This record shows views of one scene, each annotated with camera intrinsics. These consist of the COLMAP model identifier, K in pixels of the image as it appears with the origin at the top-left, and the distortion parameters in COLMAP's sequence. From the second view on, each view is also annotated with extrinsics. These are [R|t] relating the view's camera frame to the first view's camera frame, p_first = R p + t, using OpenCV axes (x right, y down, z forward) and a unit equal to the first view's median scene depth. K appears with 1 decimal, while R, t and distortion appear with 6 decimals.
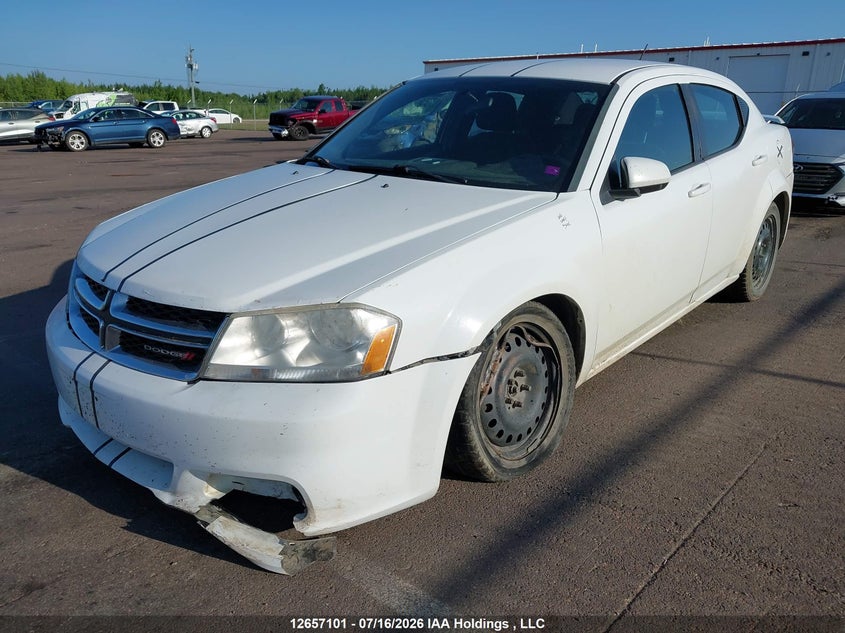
lens RADIAL K [[636.6, 0, 422.5], [0, 636.6, 316.5], [0, 0, 1]] dist [0.047915, -0.059621]
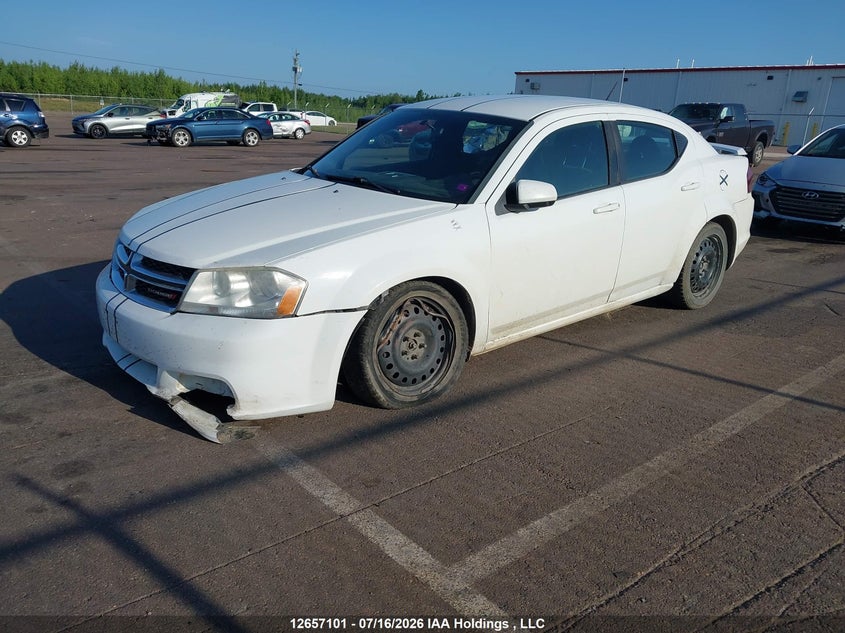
lens RADIAL K [[716.9, 0, 489.9], [0, 716.9, 334.0], [0, 0, 1]] dist [0.096215, -0.186161]
pose [[0.989944, 0.074570, -0.120211, 0.477725], [-0.075576, 0.997133, -0.003825, 0.080827], [0.119581, 0.012872, 0.992741, -0.495529]]
